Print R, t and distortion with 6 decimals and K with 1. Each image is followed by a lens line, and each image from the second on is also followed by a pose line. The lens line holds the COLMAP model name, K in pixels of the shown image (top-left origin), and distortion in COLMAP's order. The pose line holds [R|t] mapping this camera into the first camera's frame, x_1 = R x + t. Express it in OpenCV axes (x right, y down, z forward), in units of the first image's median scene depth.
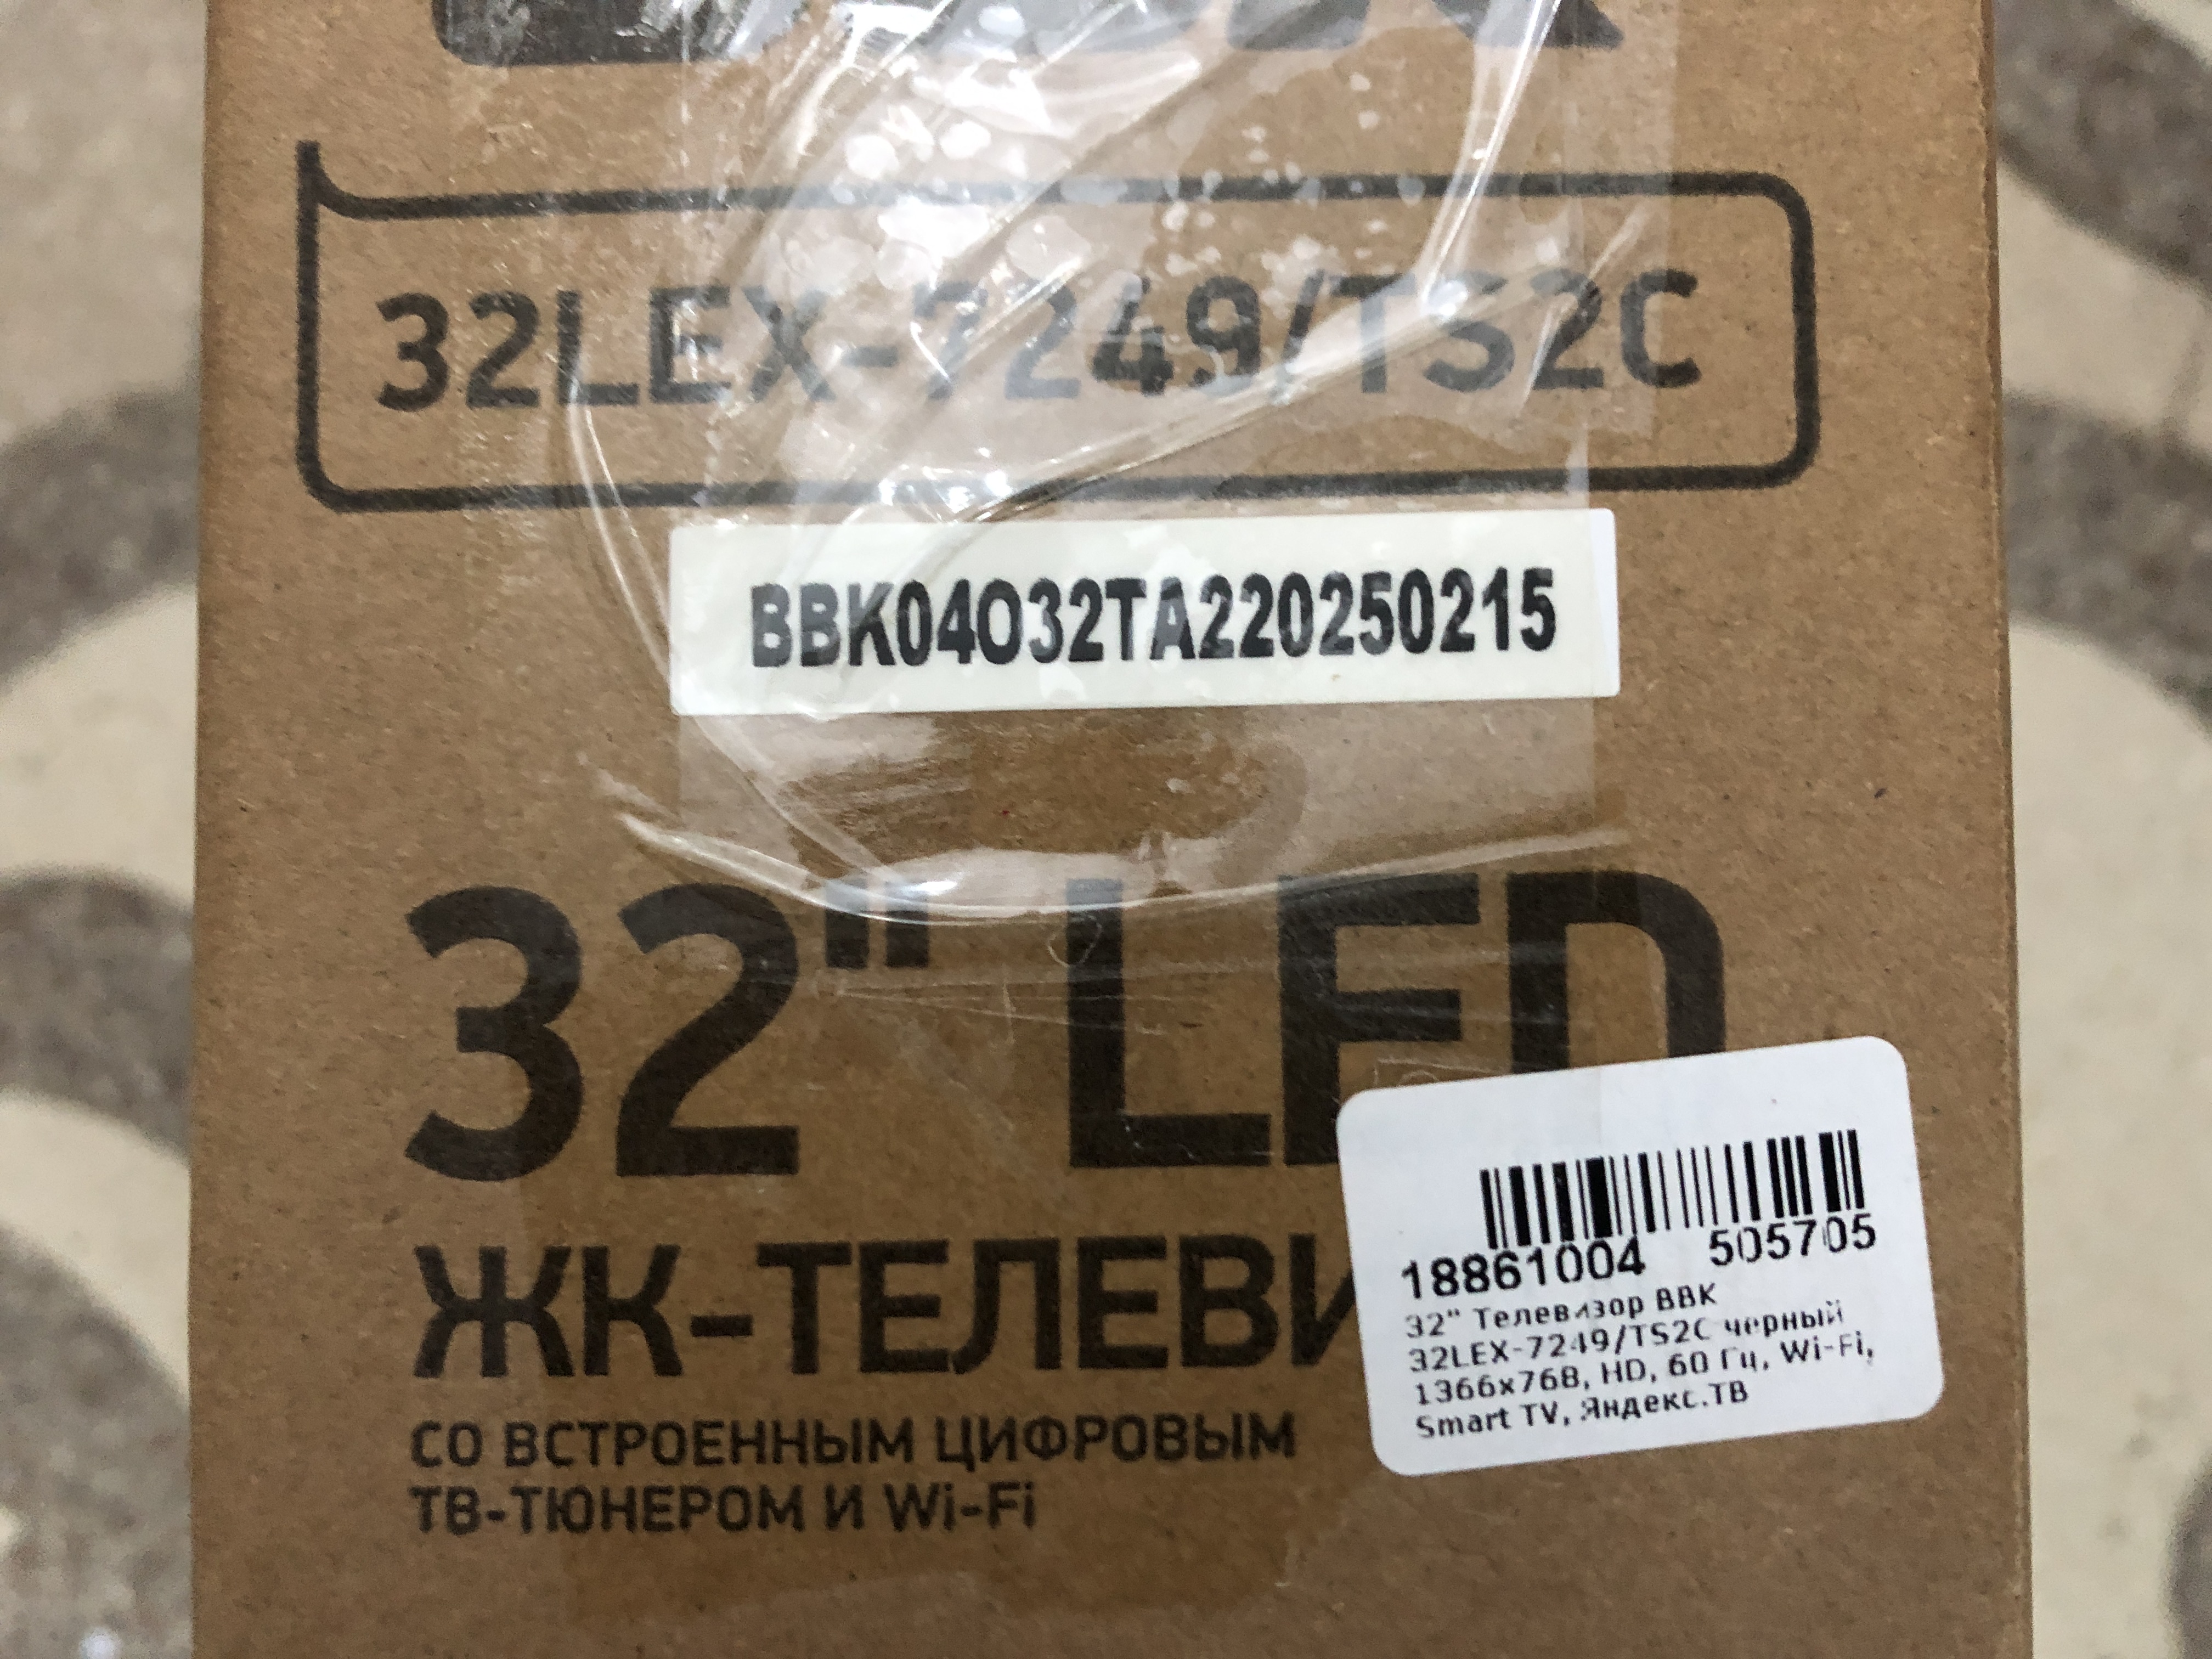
lens RADIAL K [[1841.2, 0, 1033.5], [0, 1841.2, 865.7], [0, 0, 1]] dist [-0.034360, 0.019306]
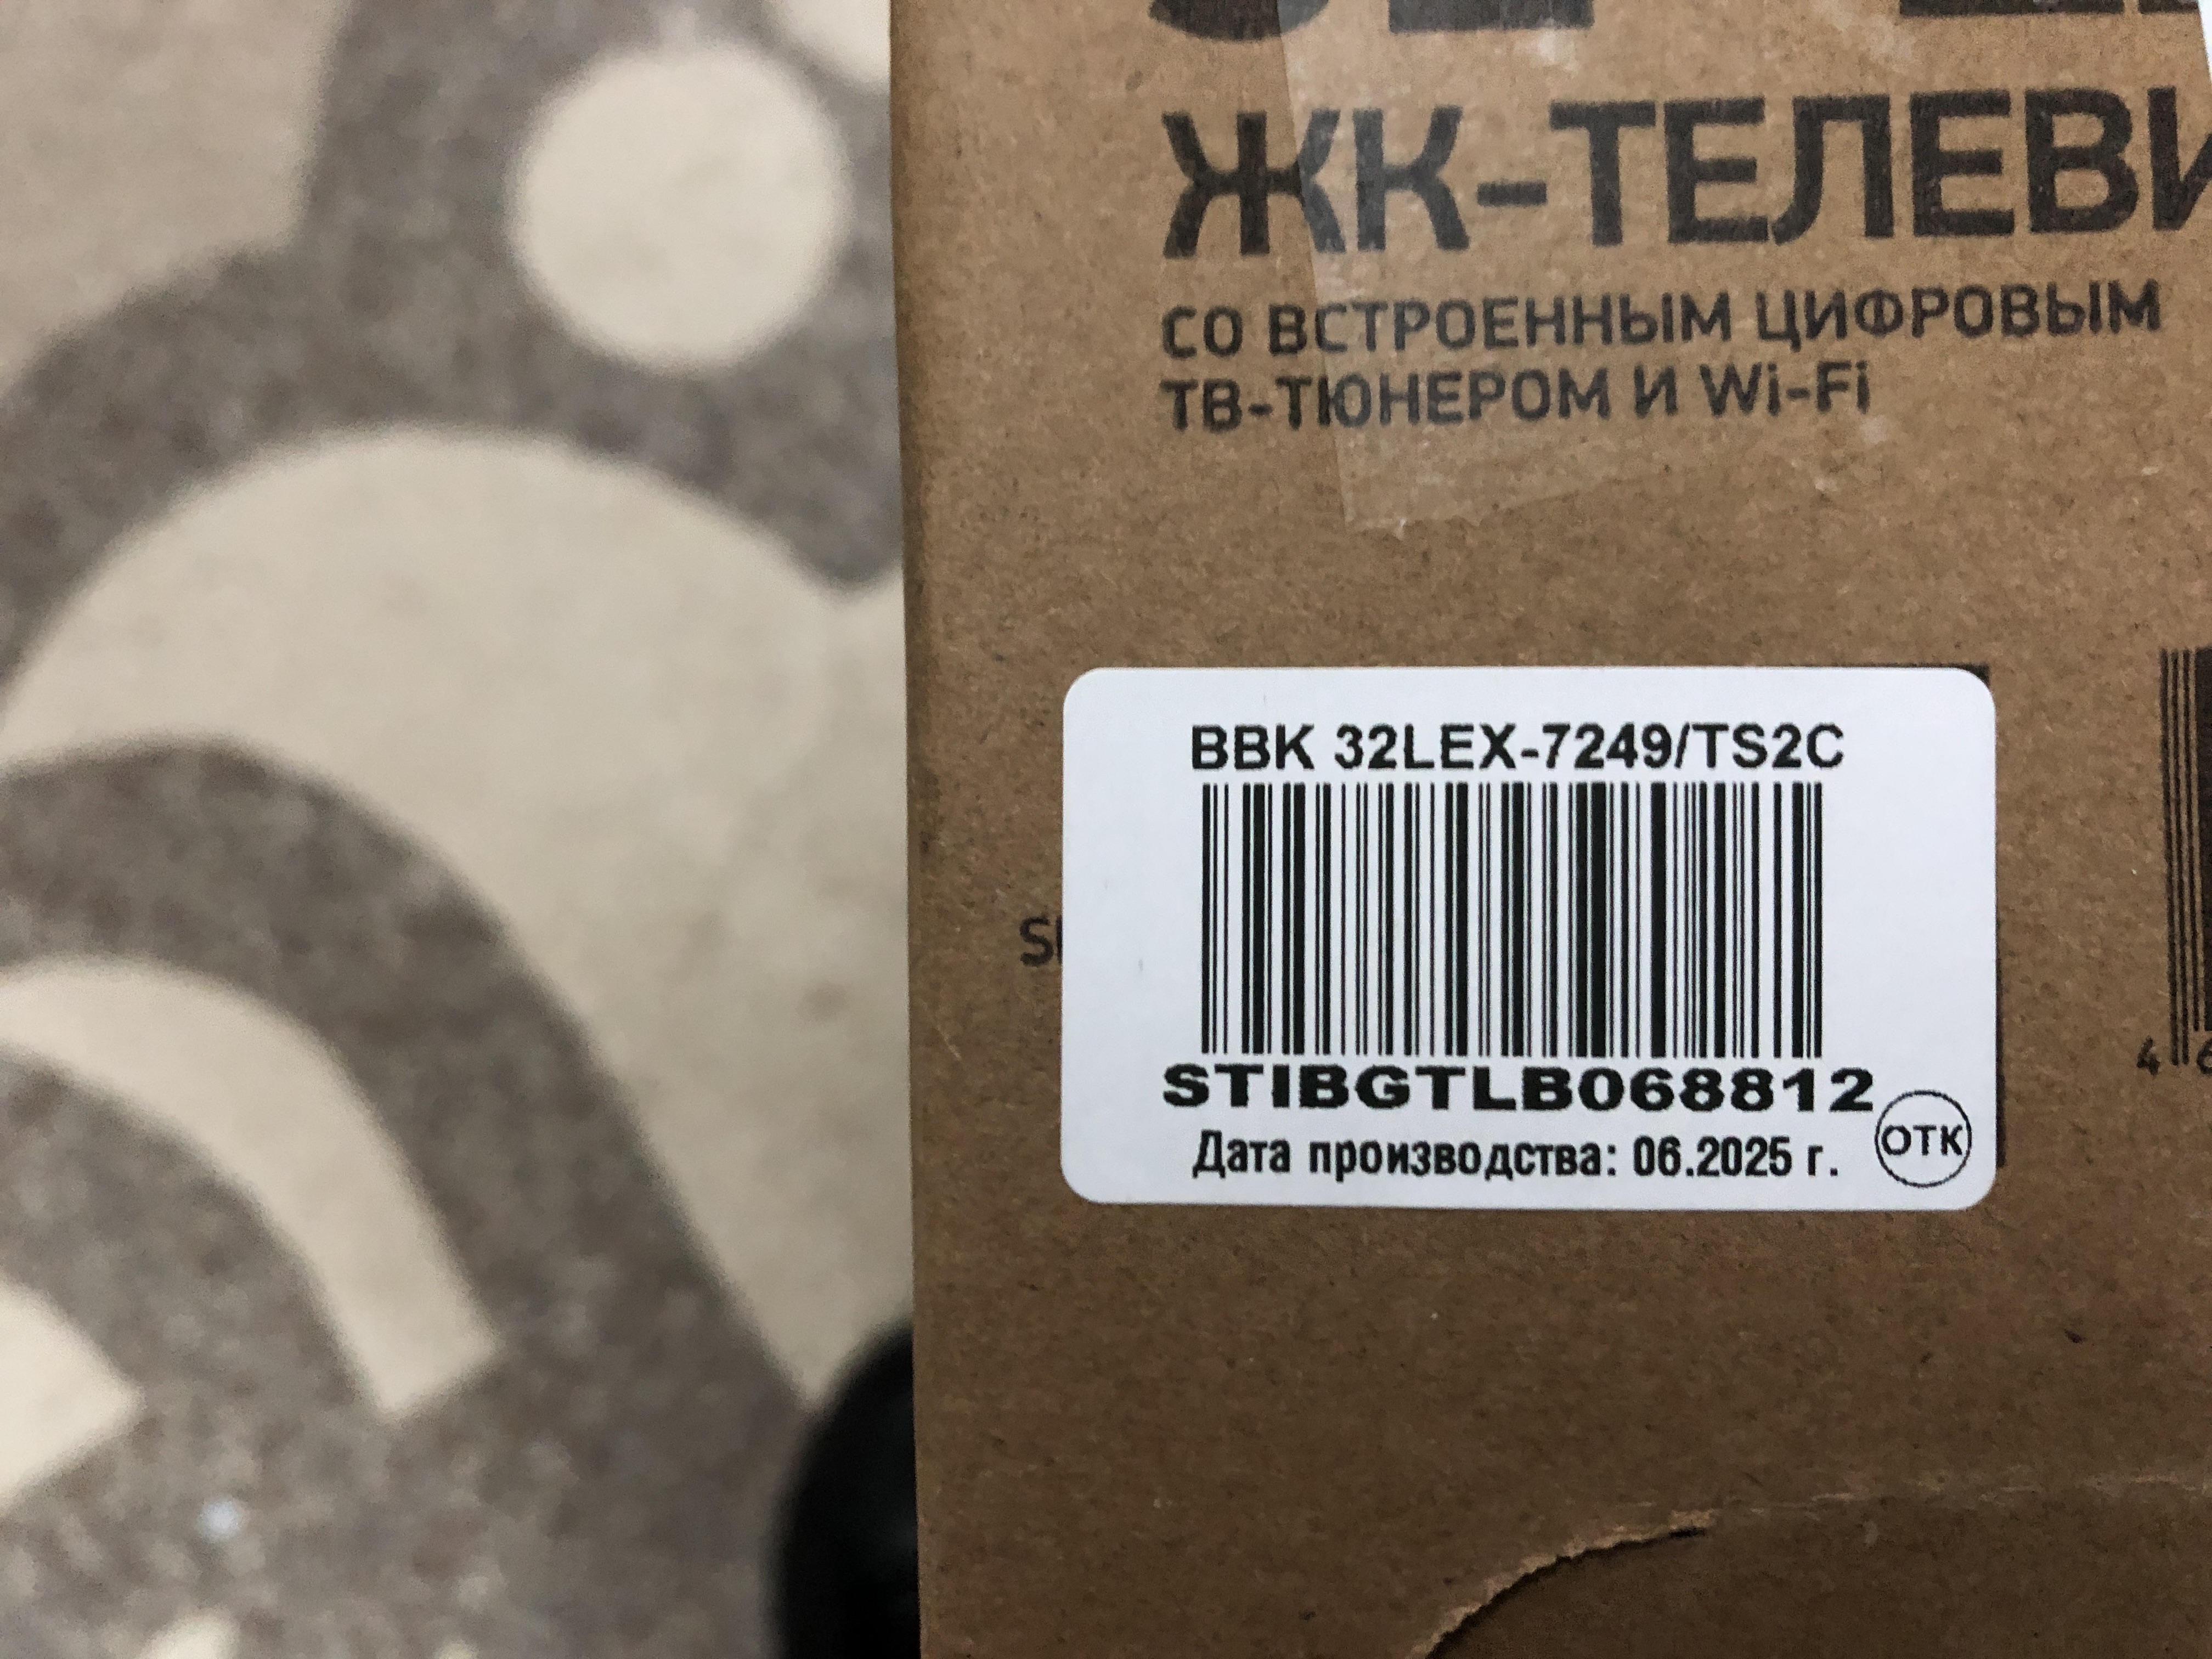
lens RADIAL K [[1841.2, 0, 1100.7], [0, 1841.2, 819.2], [0, 0, 1]] dist [-0.034360, 0.019306]
pose [[0.999914, -0.007915, -0.010478, -0.362987], [0.008201, 0.999587, 0.027558, 0.528269], [0.010256, -0.027642, 0.999565, 0.102049]]
